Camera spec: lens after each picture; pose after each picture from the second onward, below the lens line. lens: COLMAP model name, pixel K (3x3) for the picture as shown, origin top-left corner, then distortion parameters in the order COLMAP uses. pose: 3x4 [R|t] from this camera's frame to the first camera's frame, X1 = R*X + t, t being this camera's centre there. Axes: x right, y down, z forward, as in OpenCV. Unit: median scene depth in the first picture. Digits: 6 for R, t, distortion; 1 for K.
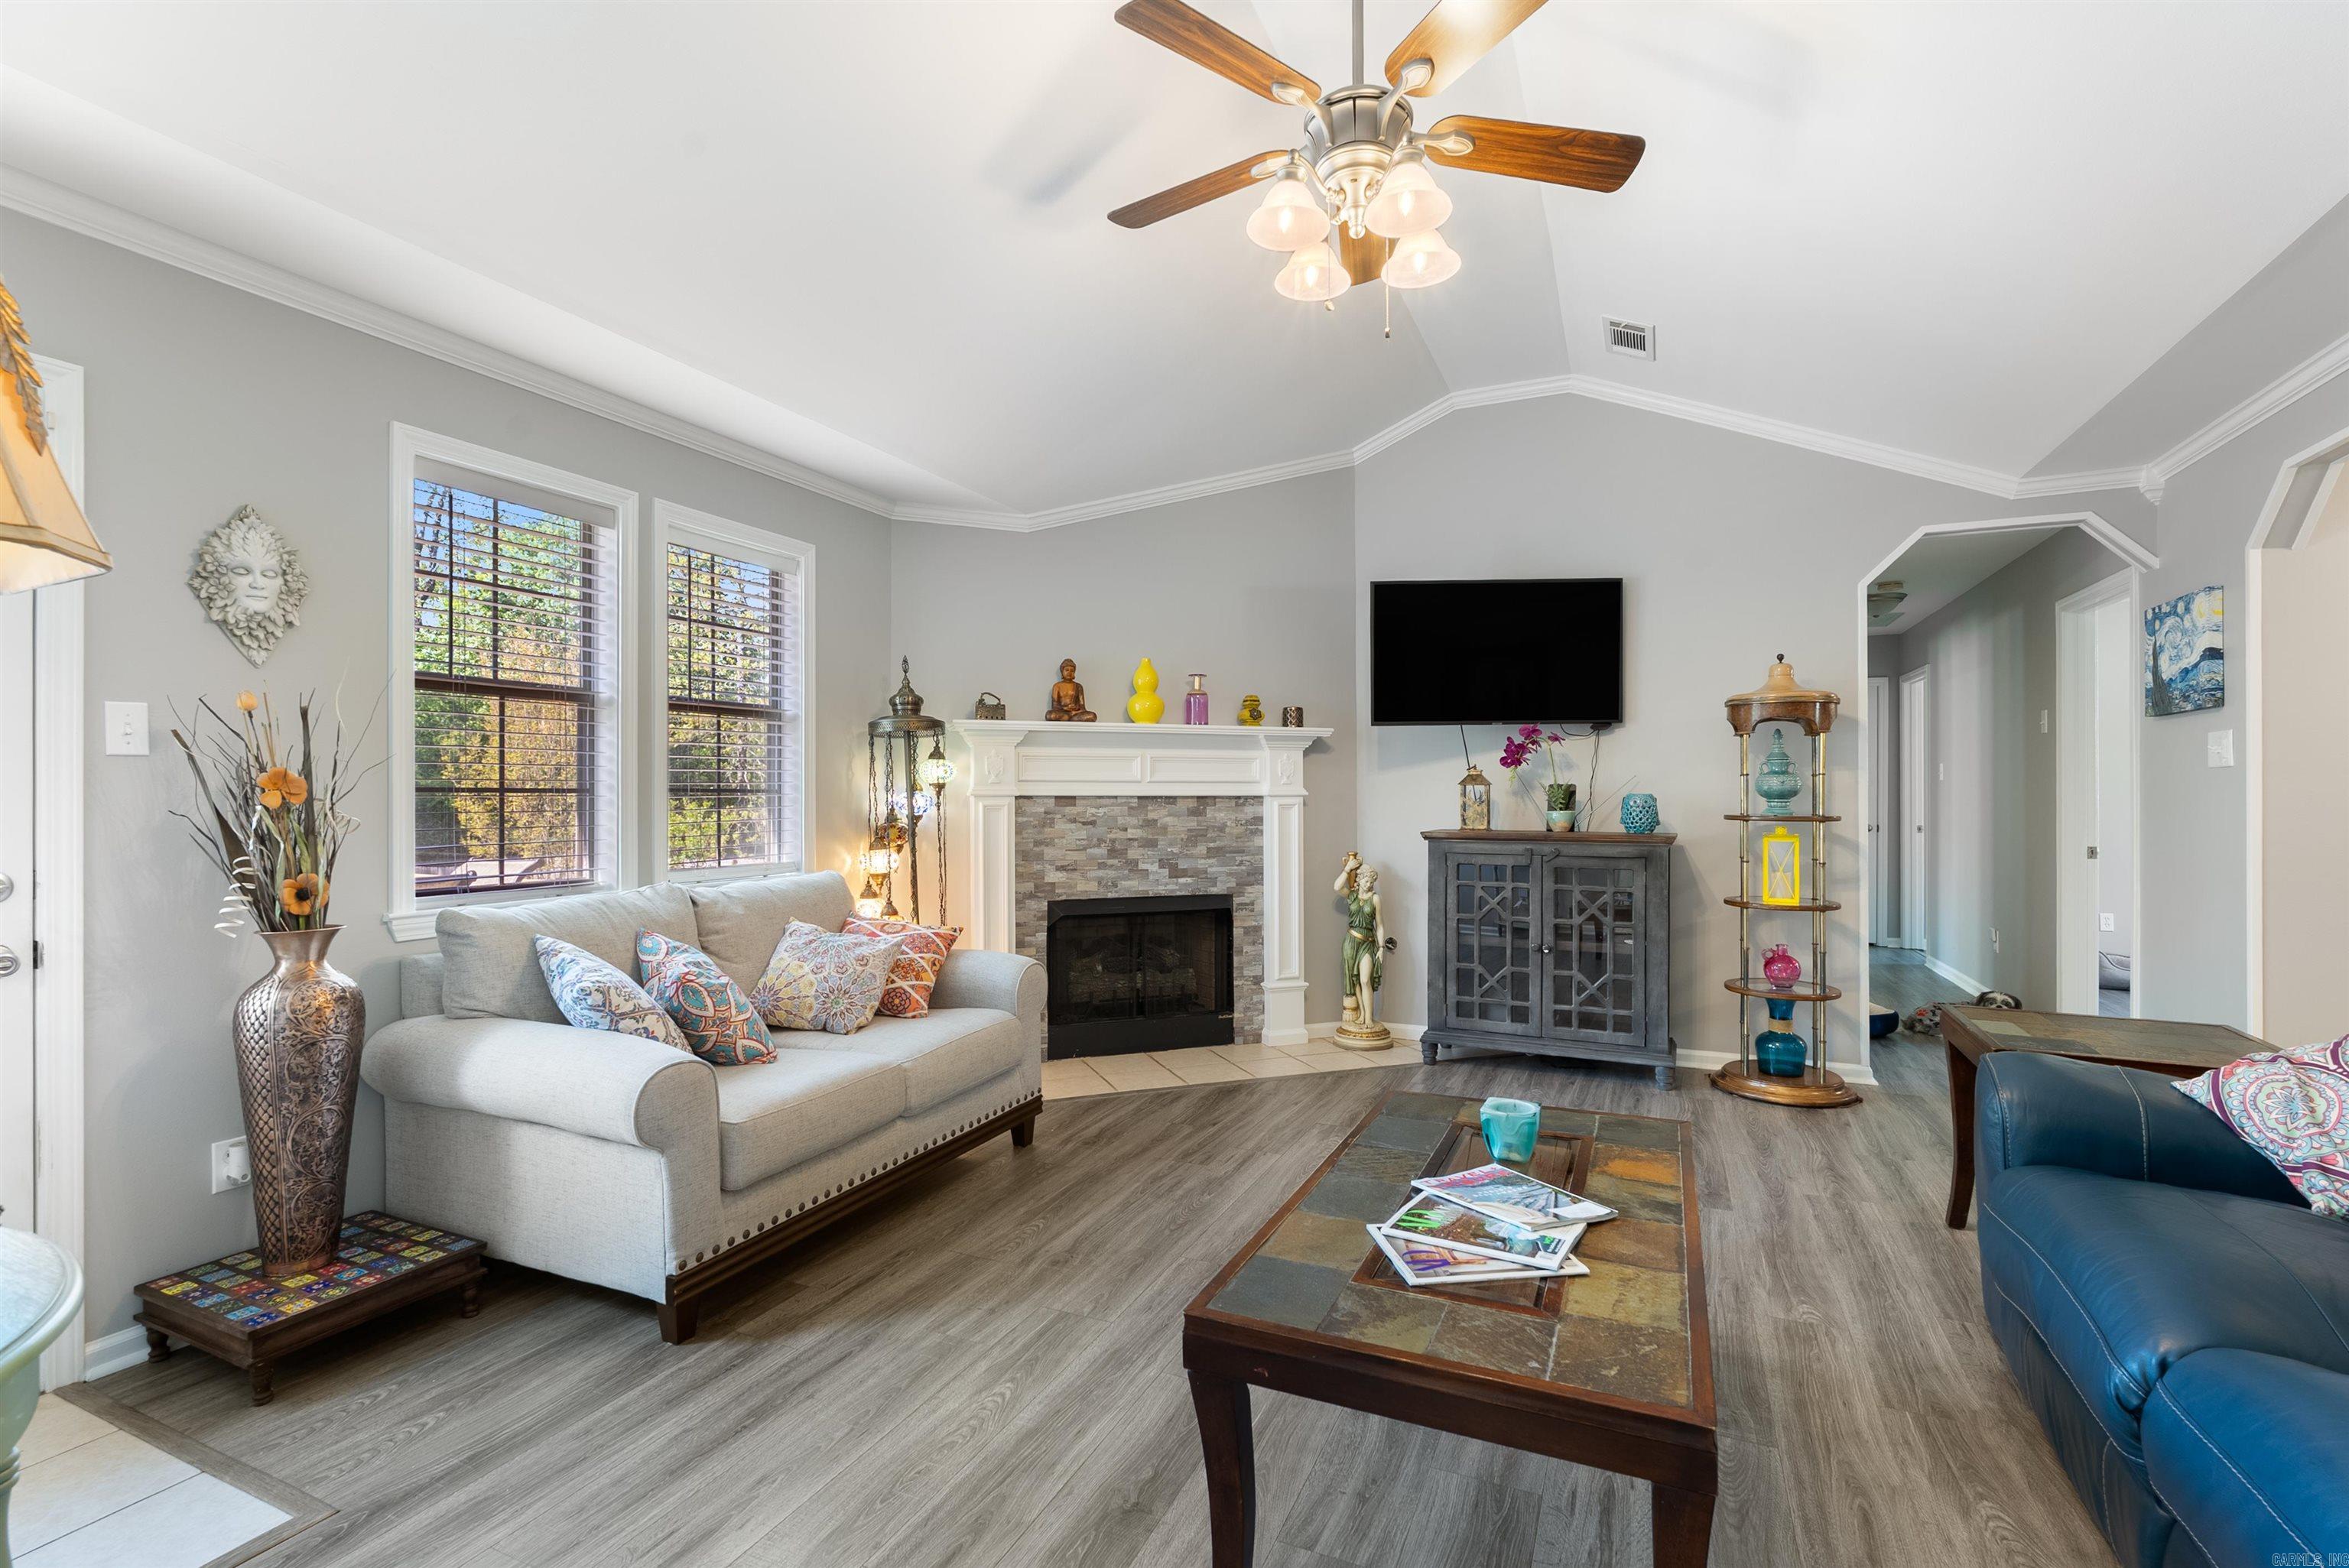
lens RADIAL K [[1047.7, 0, 1189.8], [0, 1047.7, 792.9], [0, 0, 1]] dist [-0.003682, 0.000504]
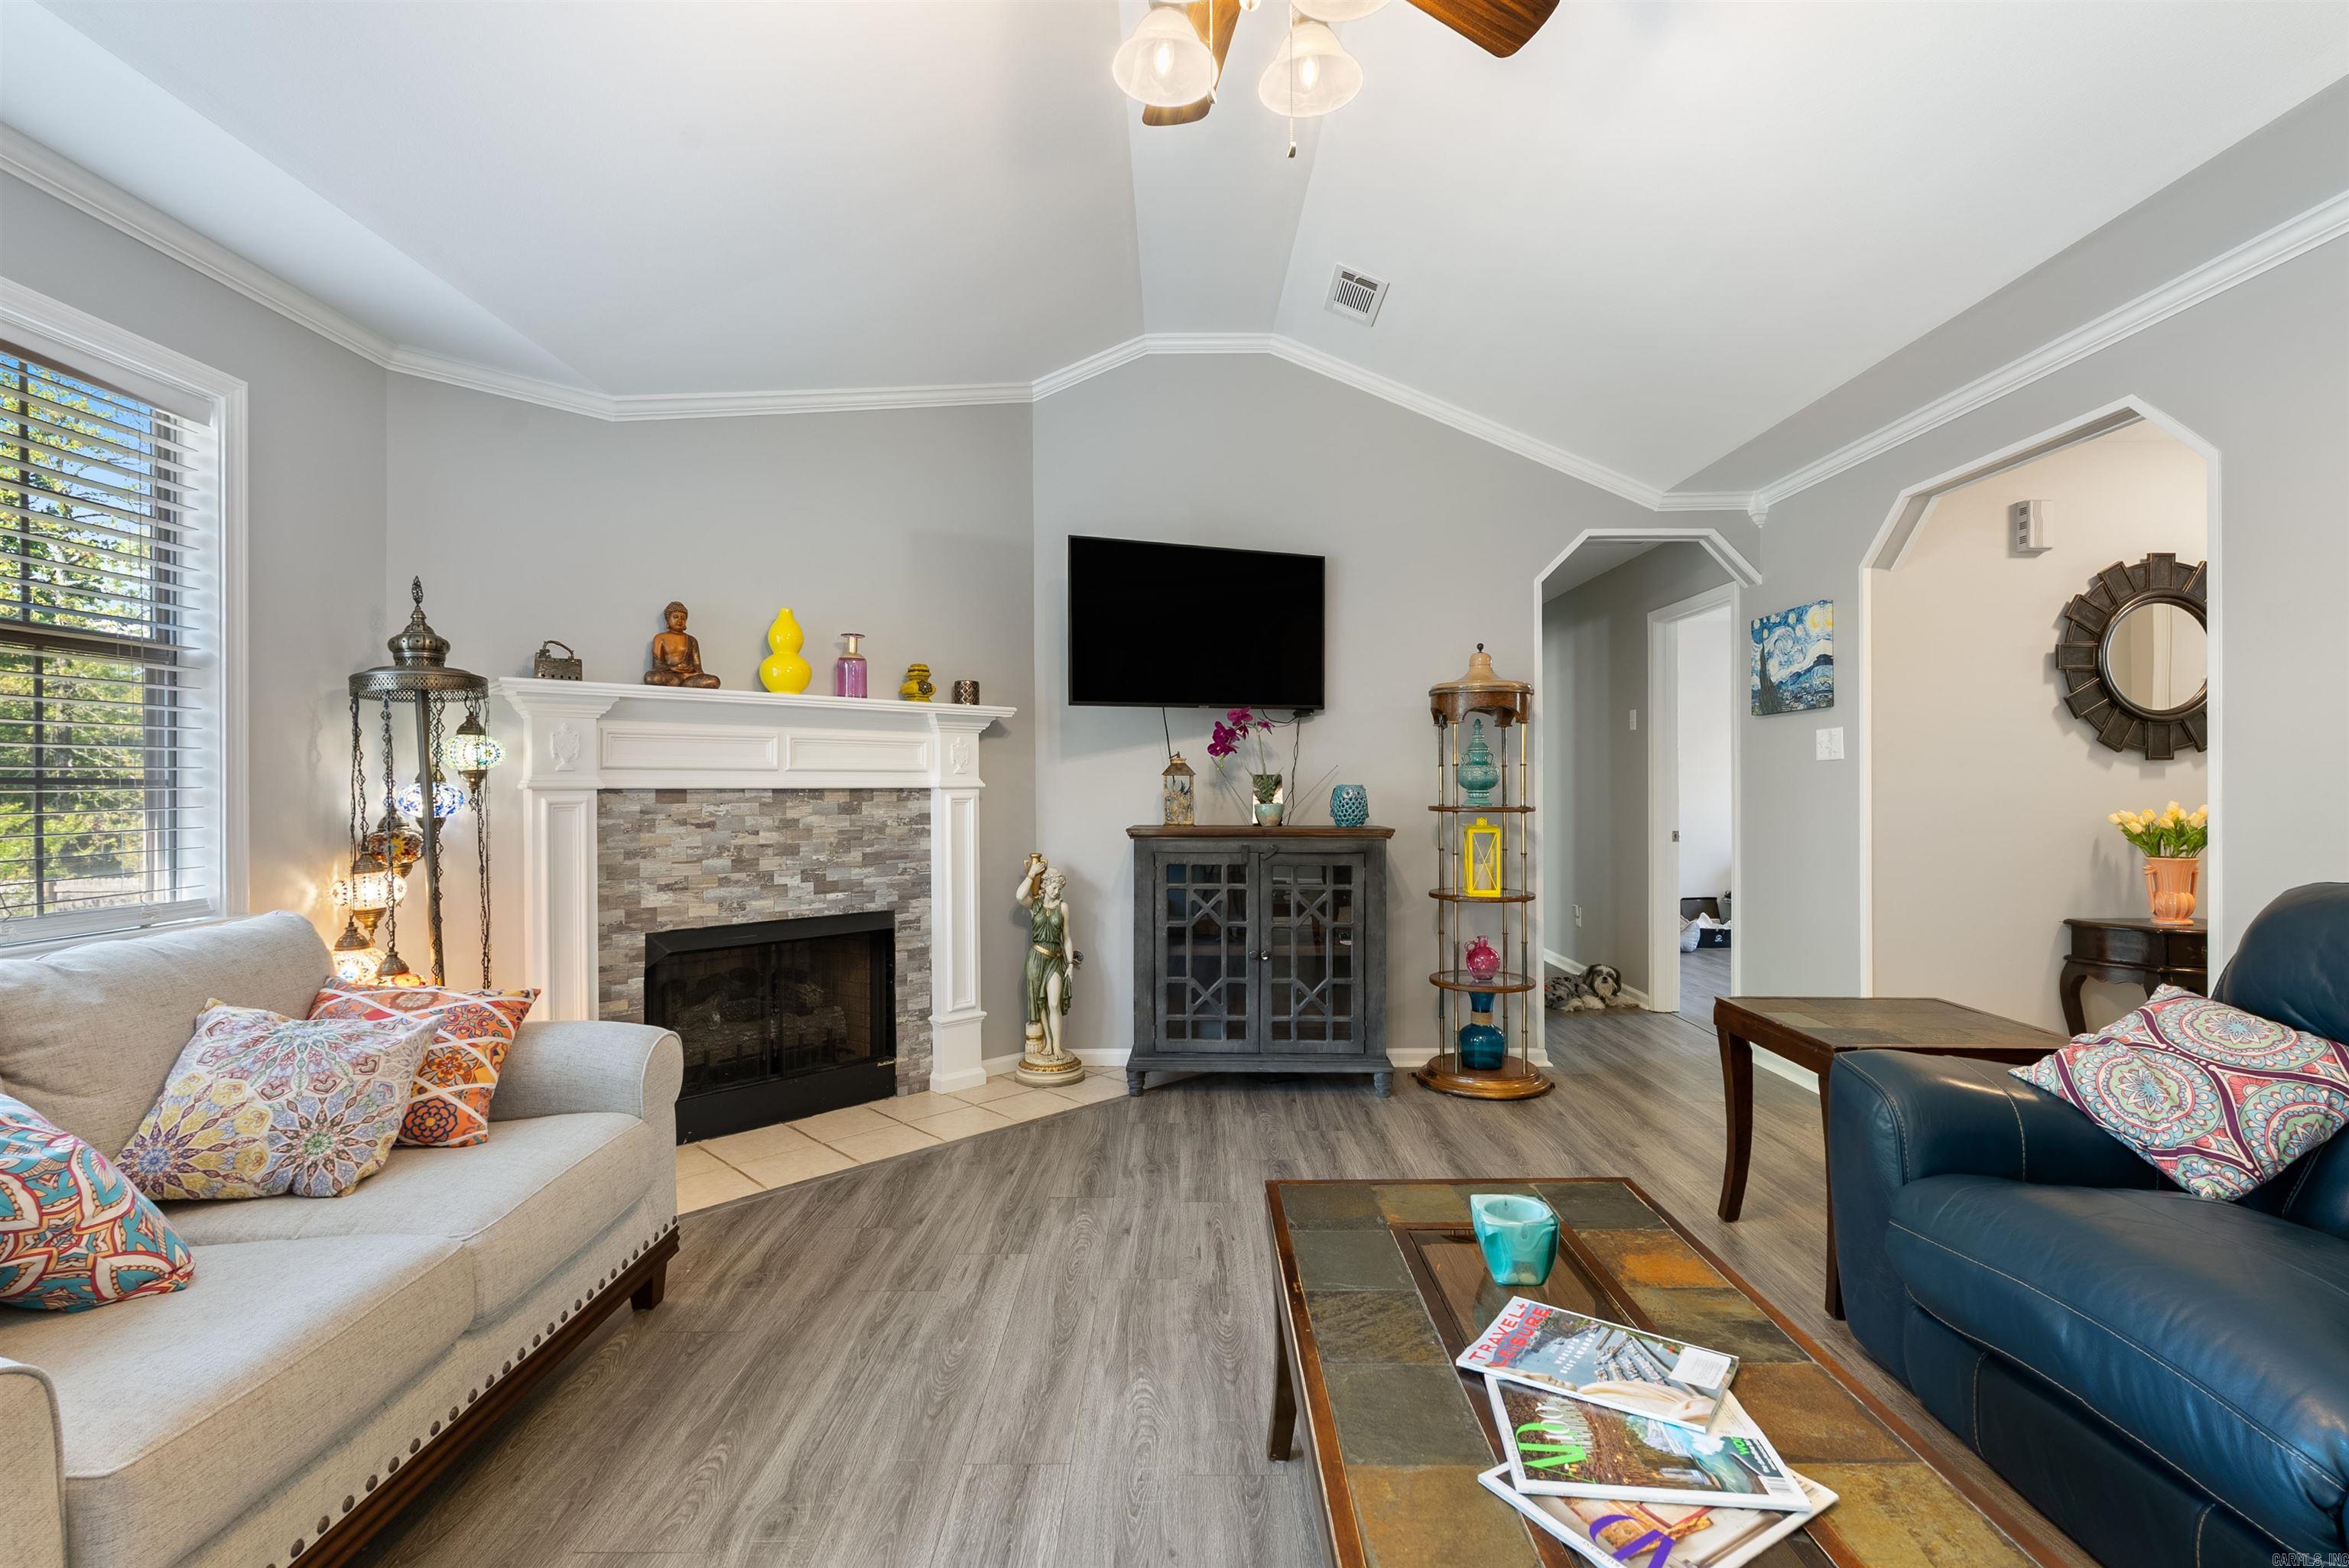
lens RADIAL K [[1047.7, 0, 1175.4], [0, 1047.7, 785.6], [0, 0, 1]] dist [-0.003682, 0.000504]
pose [[0.915070, -0.001834, 0.403291, -0.100654], [0.001696, 0.999998, 0.000700, 0.000780], [-0.403291, 0.000043, 0.915072, 0.206430]]
